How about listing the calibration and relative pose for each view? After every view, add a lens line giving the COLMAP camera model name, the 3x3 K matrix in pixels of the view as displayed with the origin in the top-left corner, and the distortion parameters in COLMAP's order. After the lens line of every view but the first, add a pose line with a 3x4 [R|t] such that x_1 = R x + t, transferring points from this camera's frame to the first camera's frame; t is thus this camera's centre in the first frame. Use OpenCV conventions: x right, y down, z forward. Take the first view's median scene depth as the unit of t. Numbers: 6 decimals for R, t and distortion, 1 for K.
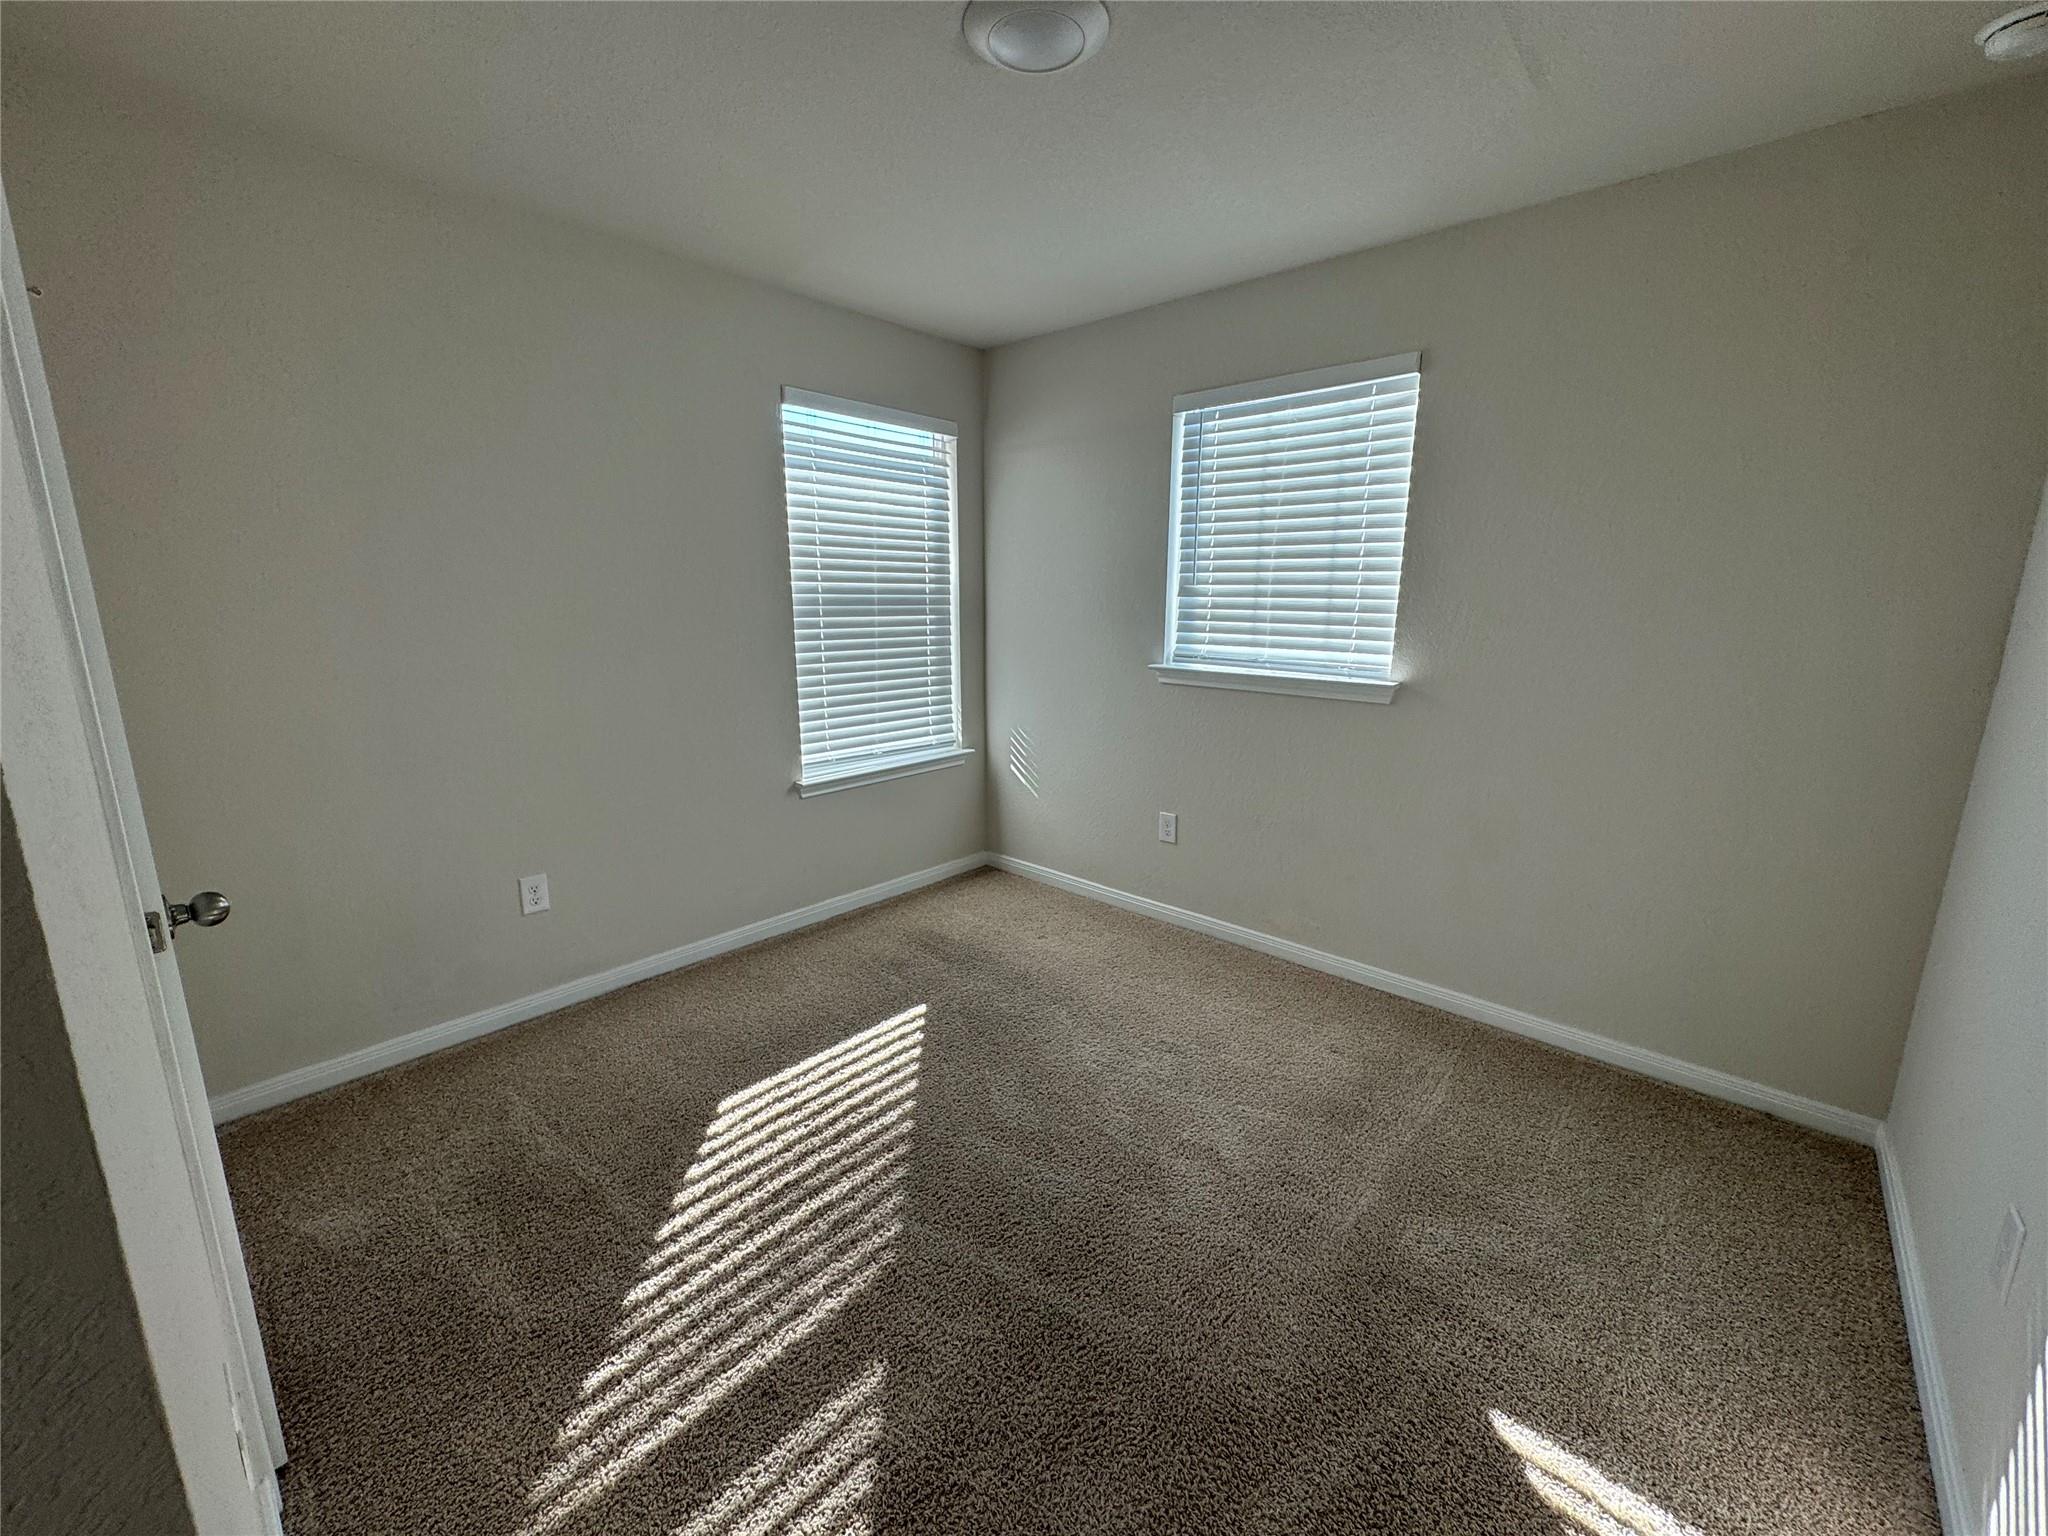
lens RADIAL K [[821.7, 0, 1024.0], [0, 821.7, 768.0], [0, 0, 1]] dist [0.000611, 0.000348]
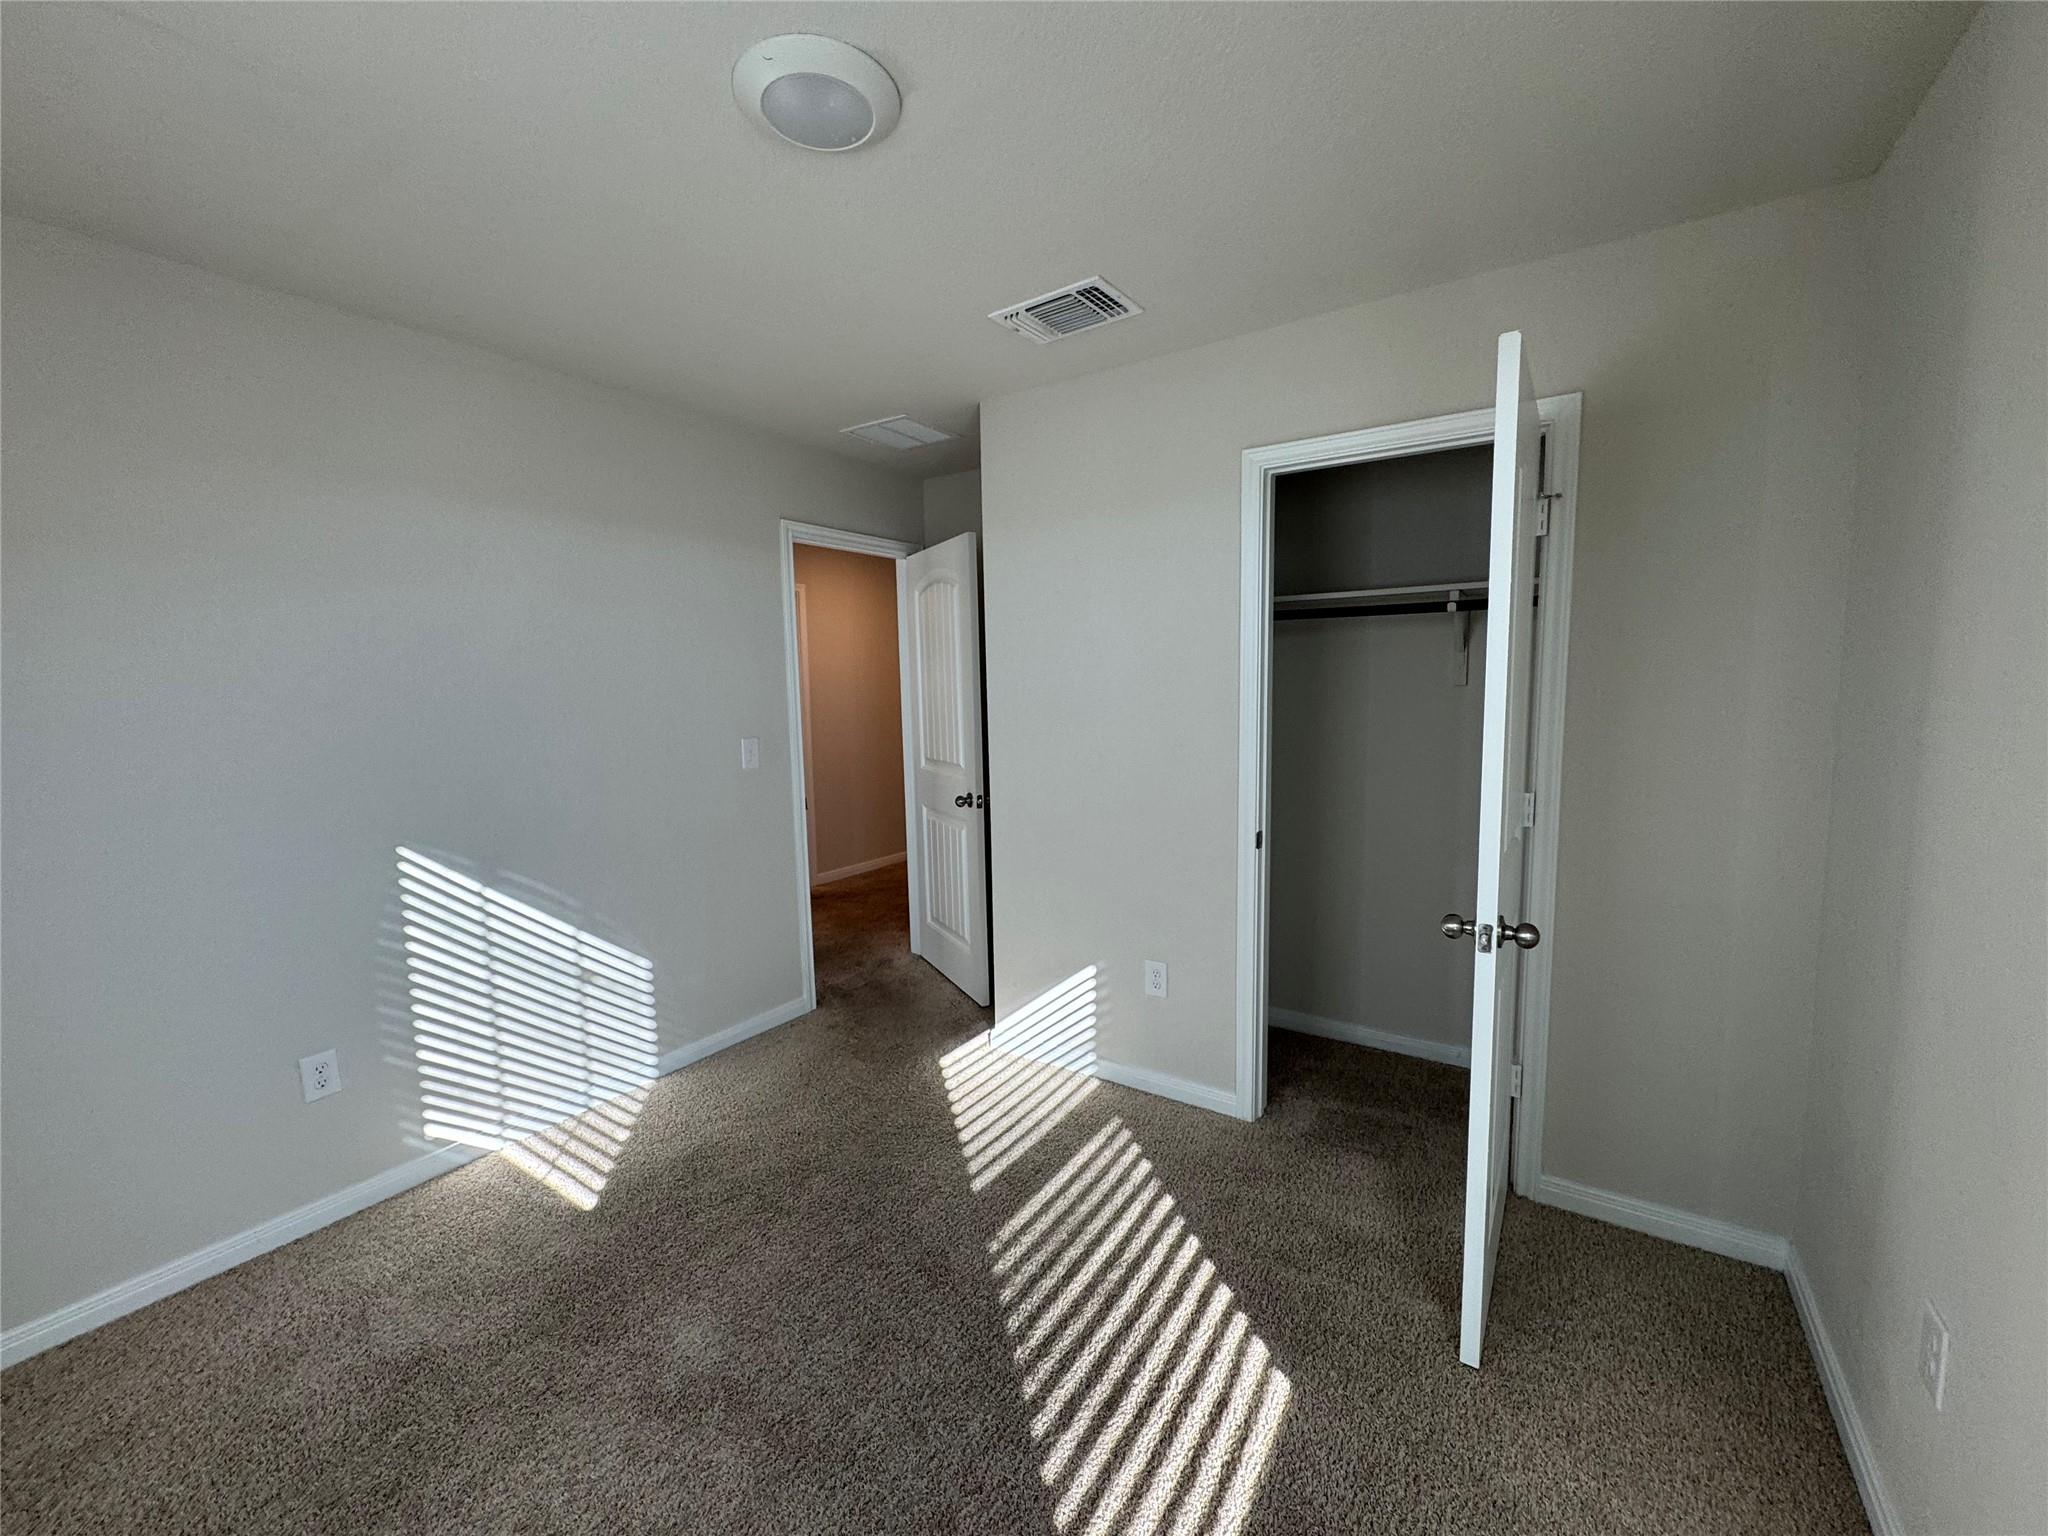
lens RADIAL K [[821.7, 0, 1024.0], [0, 821.7, 768.0], [0, 0, 1]] dist [0.000611, 0.000348]
pose [[-0.989239, 0.032102, -0.142742, -0.051585], [-0.013772, 0.950868, 0.309289, -0.400888], [0.145658, 0.307927, -0.940194, 1.726092]]
